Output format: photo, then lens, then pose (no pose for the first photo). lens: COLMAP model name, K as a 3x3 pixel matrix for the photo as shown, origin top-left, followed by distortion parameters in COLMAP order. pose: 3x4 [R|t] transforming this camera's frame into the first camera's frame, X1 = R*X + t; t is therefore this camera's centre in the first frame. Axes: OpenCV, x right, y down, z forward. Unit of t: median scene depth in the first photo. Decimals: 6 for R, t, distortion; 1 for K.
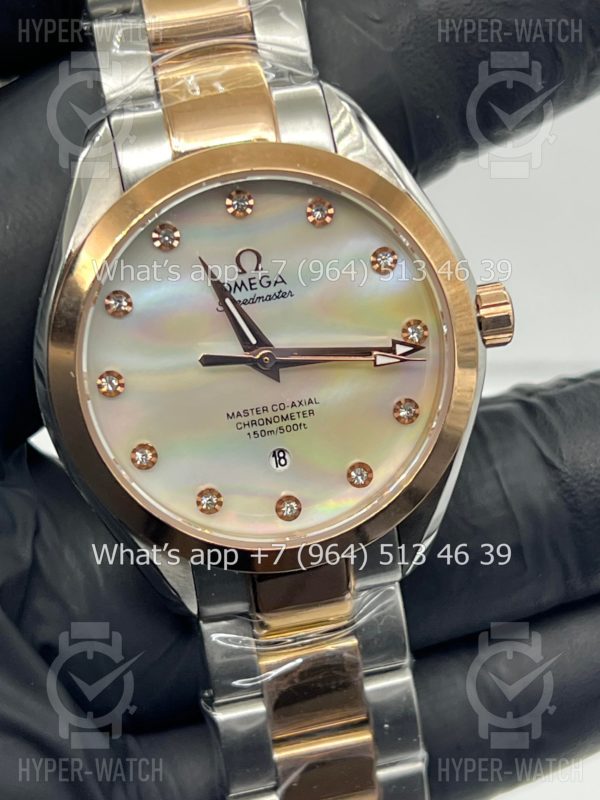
lens RADIAL K [[1910.6, 0, 300.0], [0, 1910.6, 400.0], [0, 0, 1]] dist [0.054528, 0.837466]
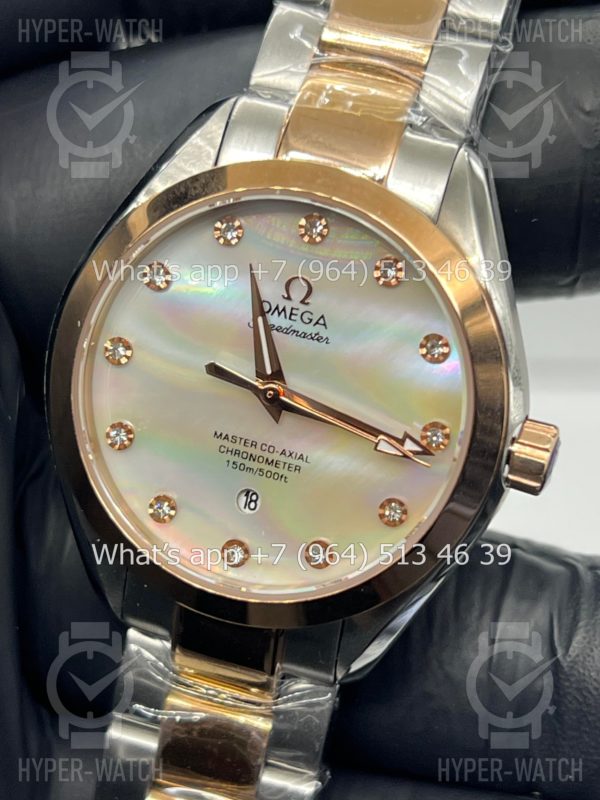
lens RADIAL K [[1910.6, 0, 300.0], [0, 1910.6, 400.0], [0, 0, 1]] dist [0.054528, 0.837466]
pose [[0.843265, 0.397007, -0.362339, 0.325996], [-0.412411, 0.910225, 0.037516, -0.058365], [0.344704, 0.117797, 0.931291, 0.143891]]
